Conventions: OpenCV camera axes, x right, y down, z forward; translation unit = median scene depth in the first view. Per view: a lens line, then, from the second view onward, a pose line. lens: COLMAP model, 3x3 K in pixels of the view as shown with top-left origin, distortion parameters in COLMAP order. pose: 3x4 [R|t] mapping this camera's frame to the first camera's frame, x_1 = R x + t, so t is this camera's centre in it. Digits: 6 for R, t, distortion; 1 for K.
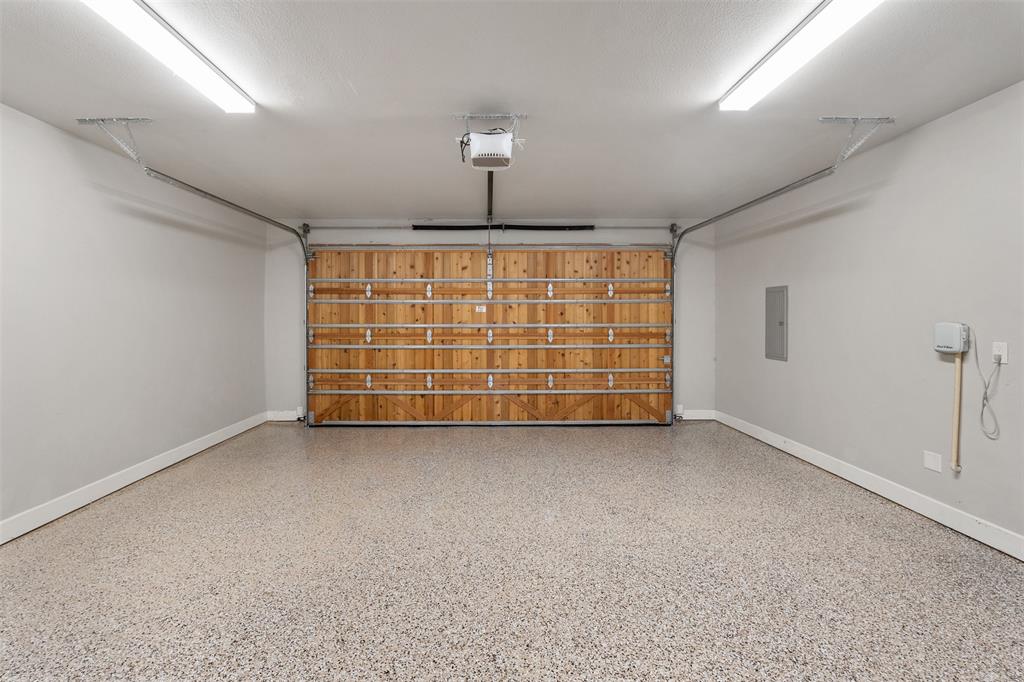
lens RADIAL K [[489.8, 0, 512.0], [0, 489.8, 341.0], [0, 0, 1]] dist [0.000592, 0.000222]
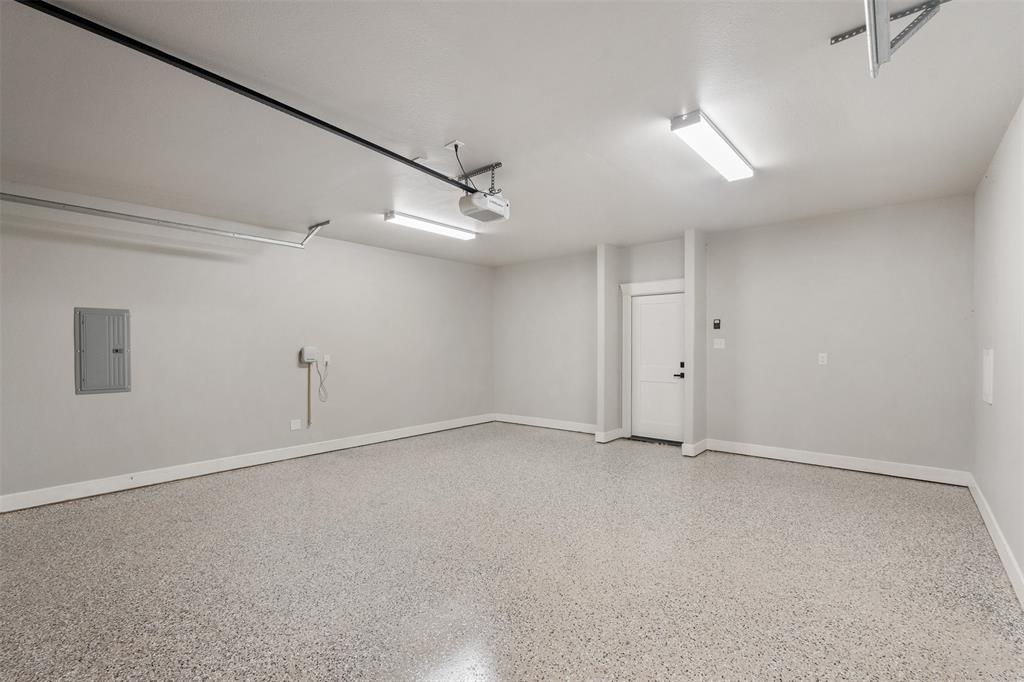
lens RADIAL K [[489.8, 0, 512.0], [0, 489.8, 341.0], [0, 0, 1]] dist [0.000592, 0.000222]
pose [[-0.765669, 0.015214, 0.643055, -0.802022], [0.042256, 0.998750, 0.026684, -0.065297], [-0.641846, 0.047604, -0.765355, 1.680820]]
